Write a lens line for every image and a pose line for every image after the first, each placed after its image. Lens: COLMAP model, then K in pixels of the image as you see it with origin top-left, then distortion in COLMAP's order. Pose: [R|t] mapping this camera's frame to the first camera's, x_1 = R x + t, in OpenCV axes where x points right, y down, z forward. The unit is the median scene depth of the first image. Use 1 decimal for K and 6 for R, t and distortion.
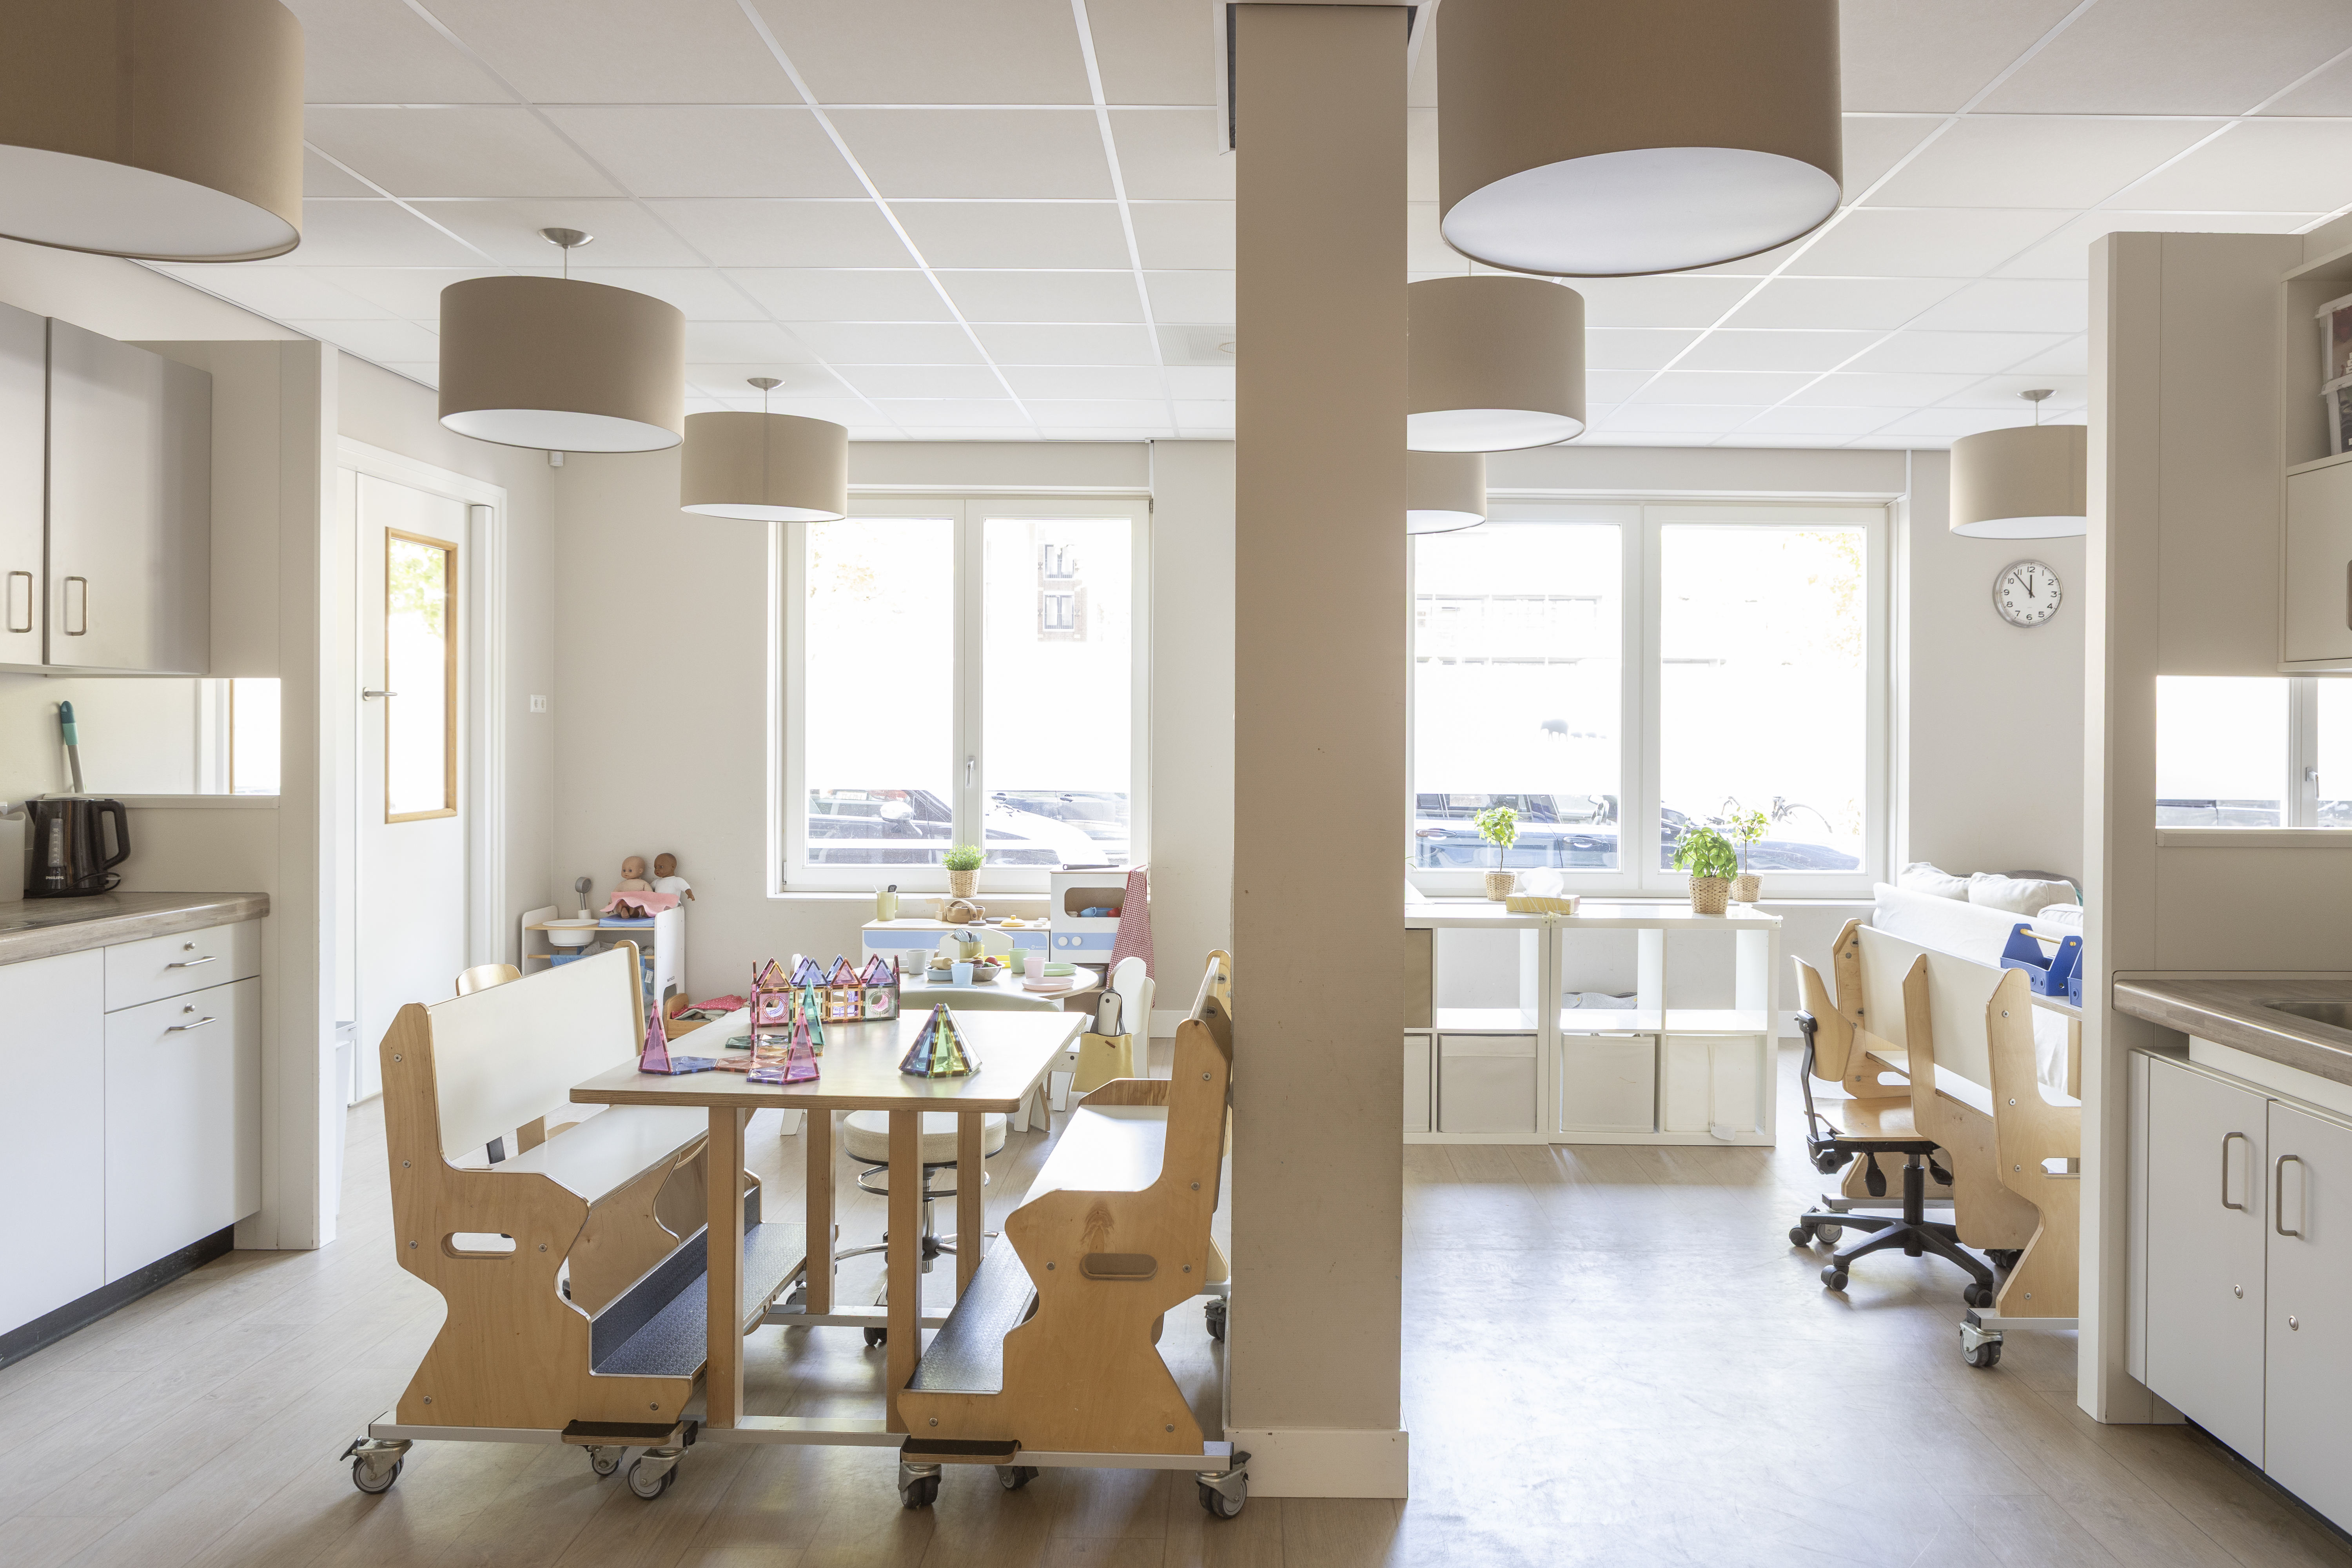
lens RADIAL K [[1600.5, 0, 1179.8], [0, 1600.5, 741.0], [0, 0, 1]] dist [-0.022457, 0.002035]
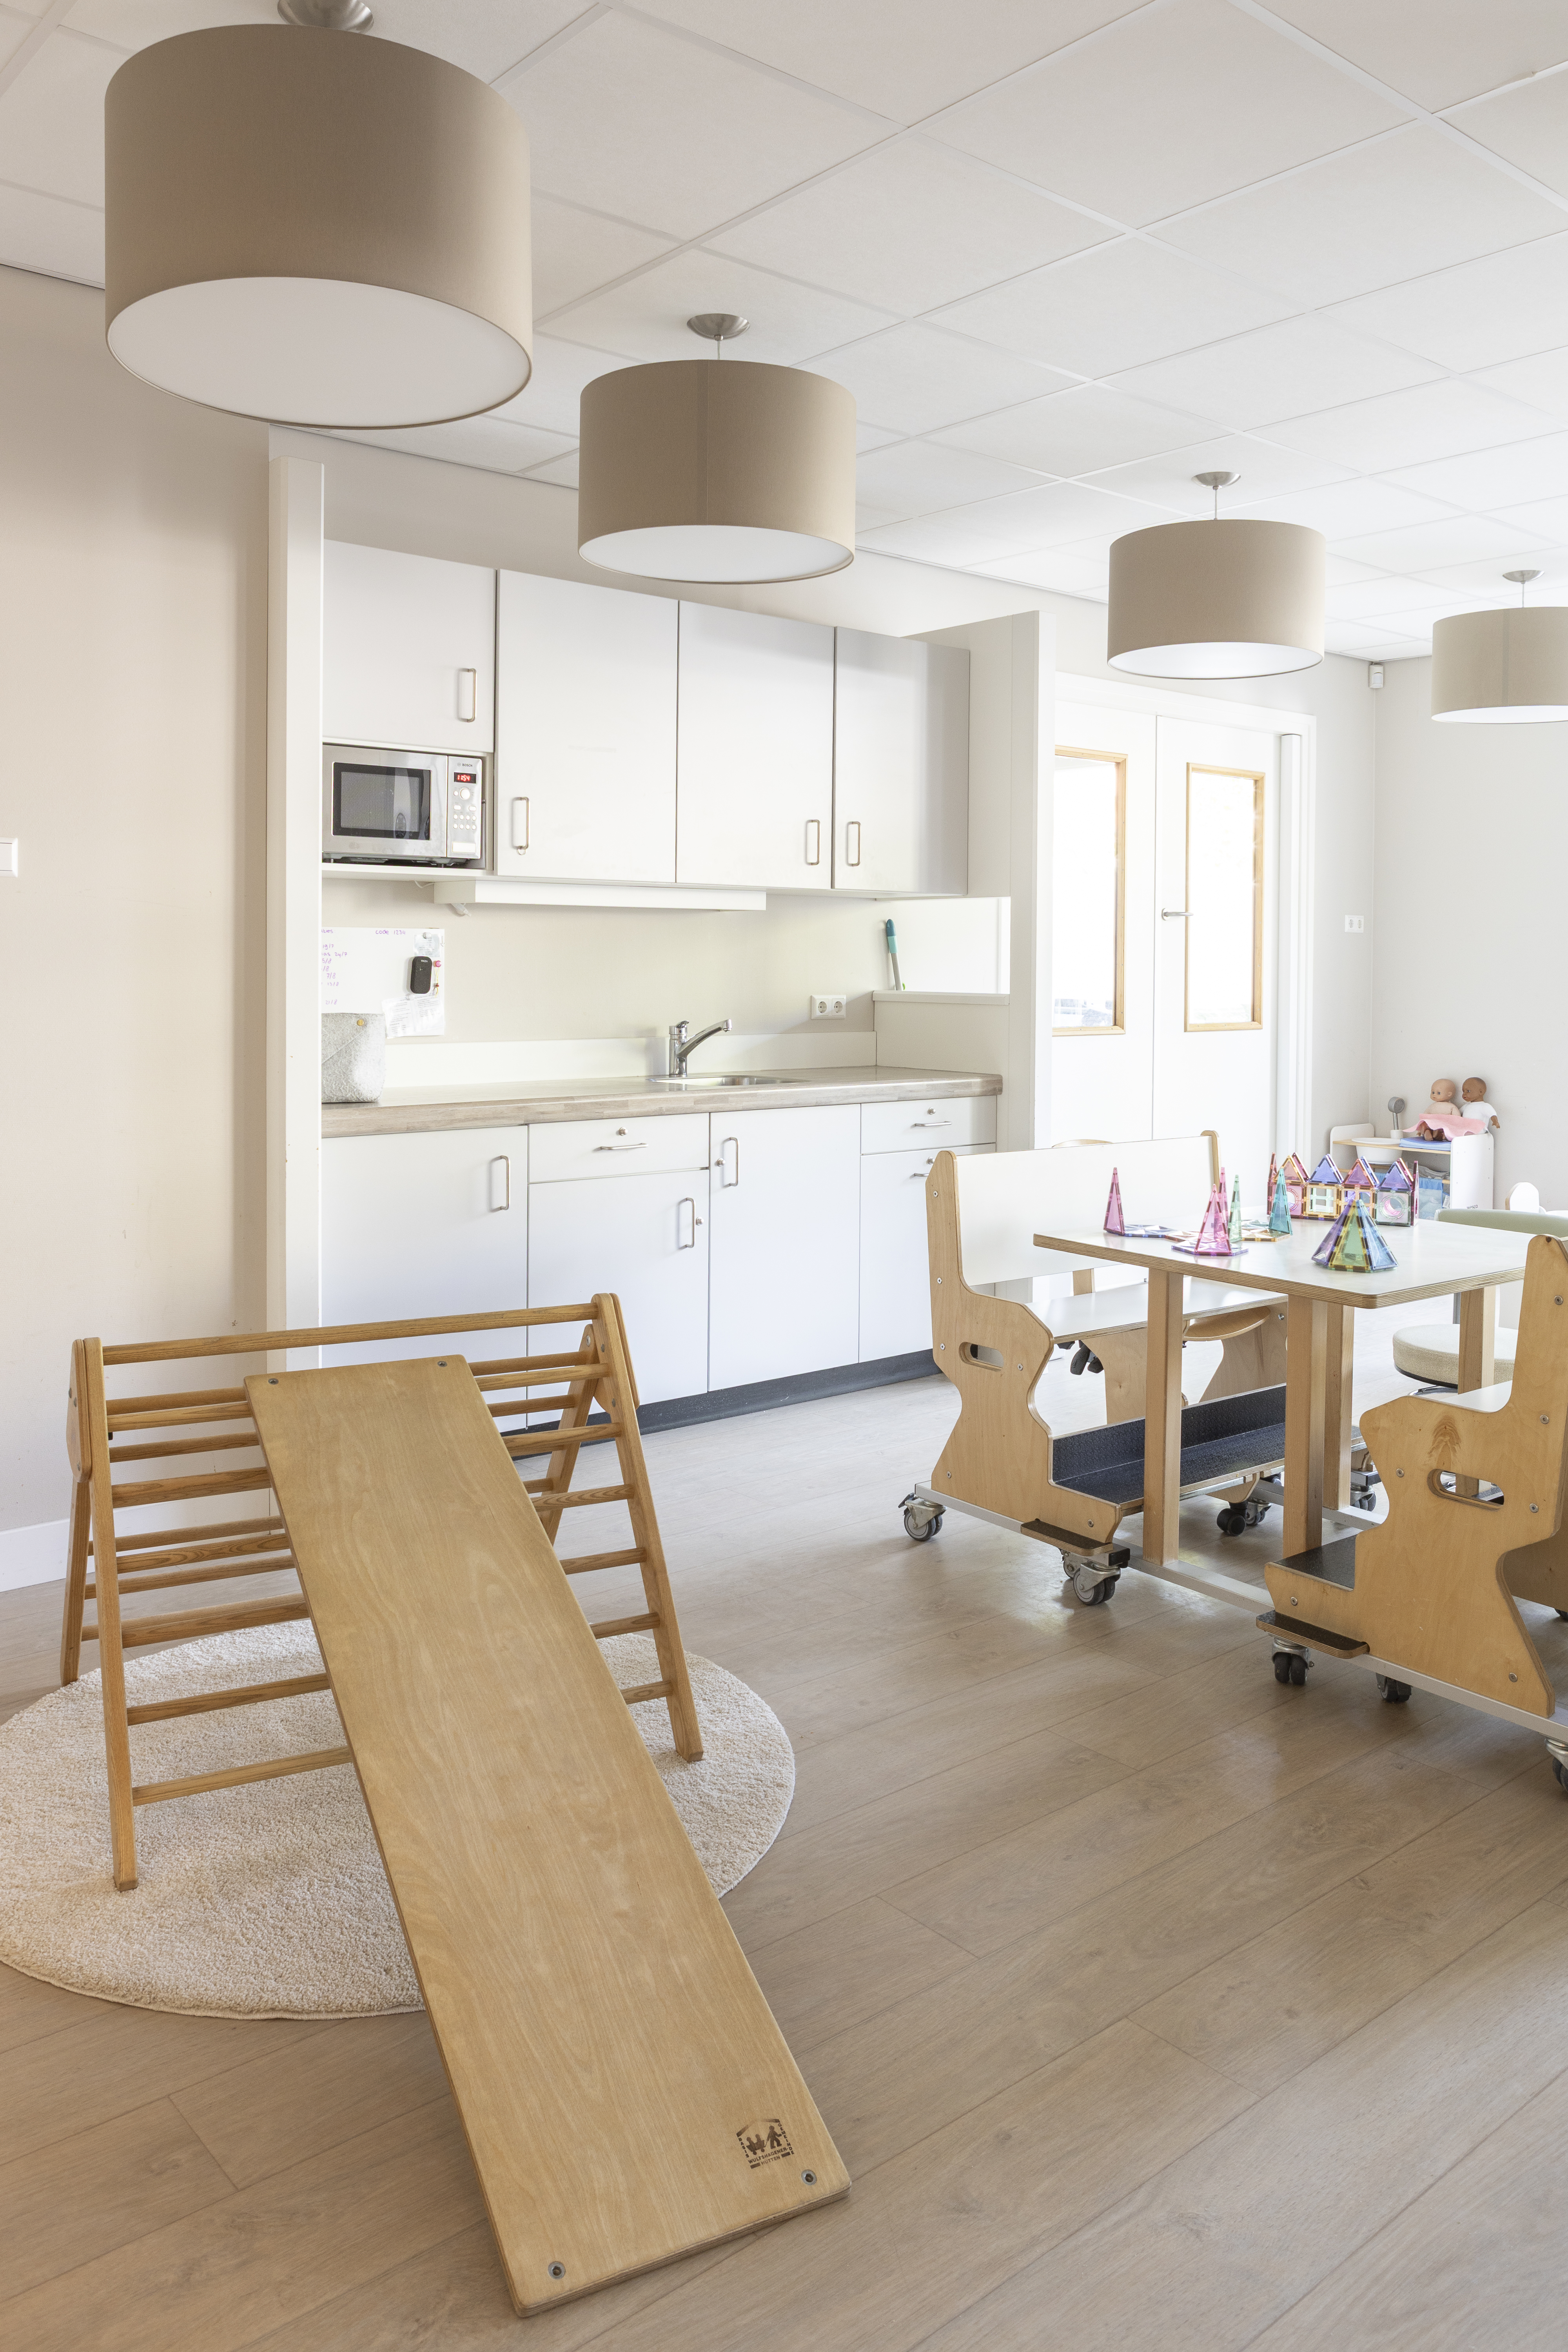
lens RADIAL K [[1673.8, 0, 780.7], [0, 1673.8, 1001.2], [0, 0, 1]] dist [-0.027207, 0.003442]
pose [[0.662227, 0.021250, -0.749002, 0.265981], [-0.011213, 0.999767, 0.018451, 0.018101], [0.749219, -0.003820, 0.662311, 0.033237]]
